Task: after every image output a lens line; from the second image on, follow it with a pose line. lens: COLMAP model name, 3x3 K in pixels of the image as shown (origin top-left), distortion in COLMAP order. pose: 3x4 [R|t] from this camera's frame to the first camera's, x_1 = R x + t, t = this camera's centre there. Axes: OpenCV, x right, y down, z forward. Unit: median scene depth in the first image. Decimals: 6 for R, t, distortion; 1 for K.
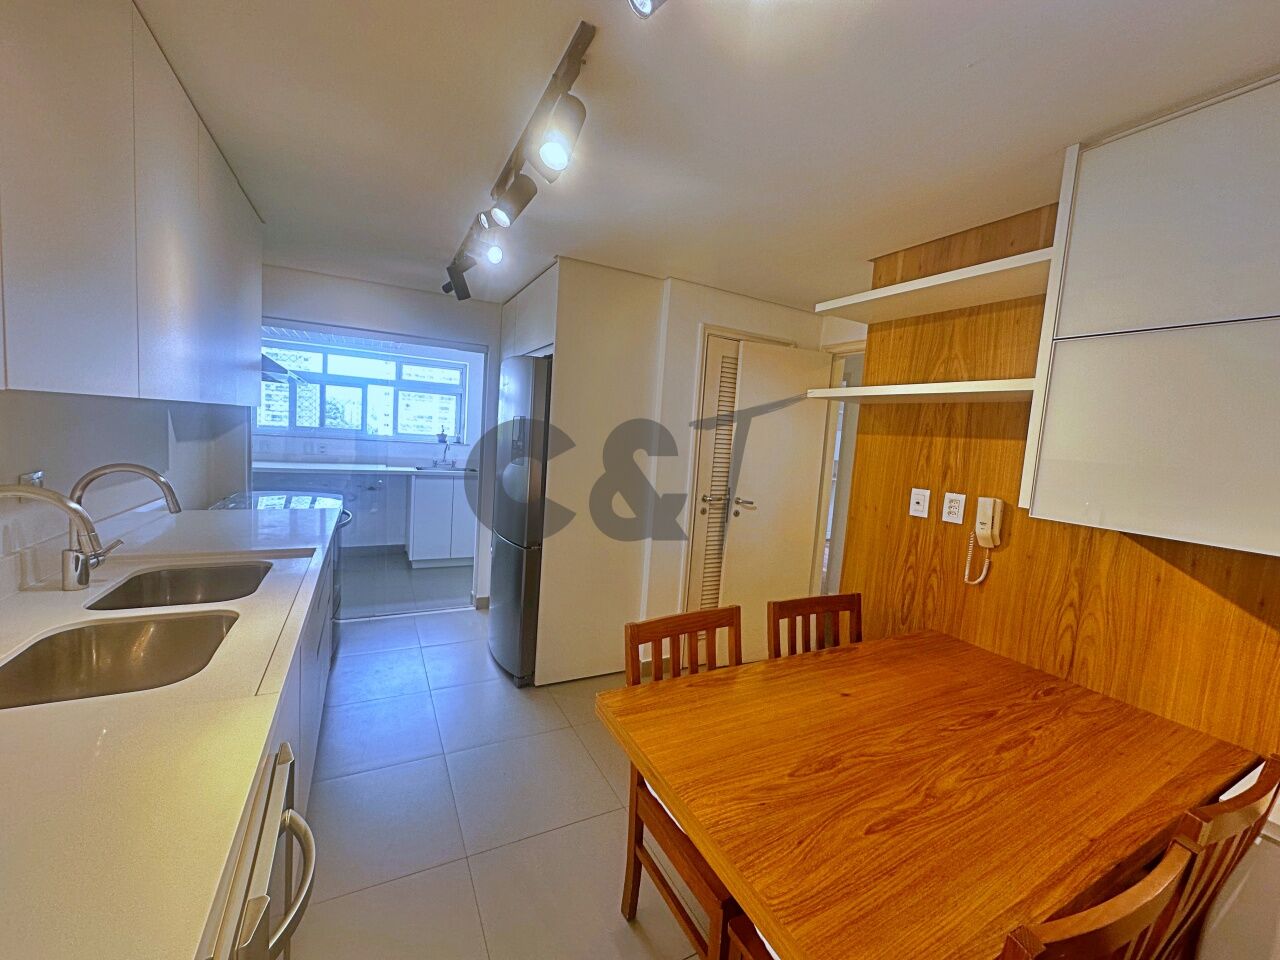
lens RADIAL K [[514.6, 0, 640.0], [0, 514.6, 480.0], [0, 0, 1]] dist [-0.000353, -0.000021]
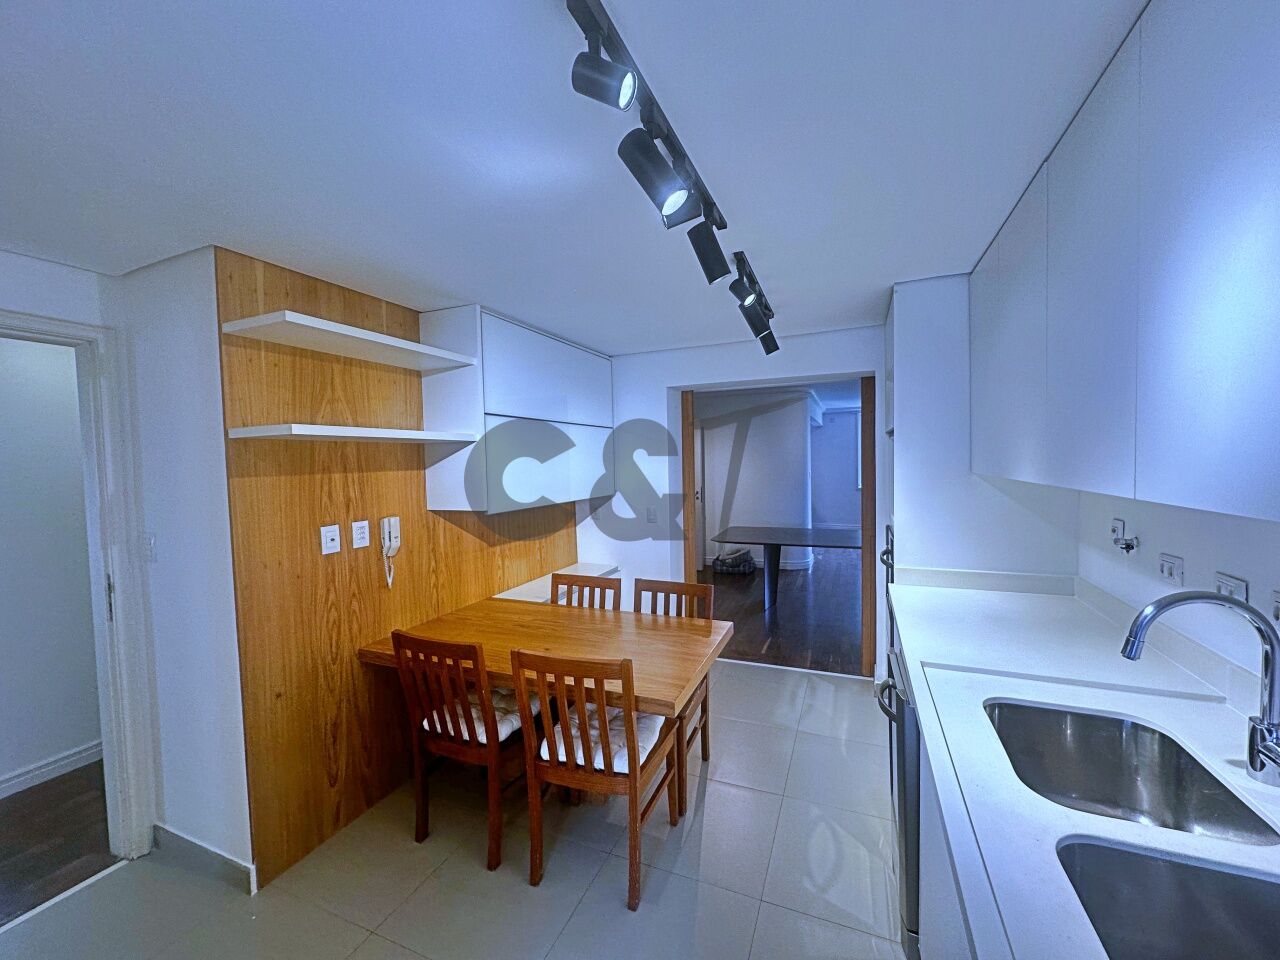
lens RADIAL K [[514.6, 0, 640.0], [0, 514.6, 480.0], [0, 0, 1]] dist [-0.000353, -0.000021]
pose [[-0.628128, -0.087792, 0.773141, -0.631351], [0.053253, 0.986435, 0.155276, -0.203095], [-0.776285, 0.138705, -0.614932, 1.182964]]
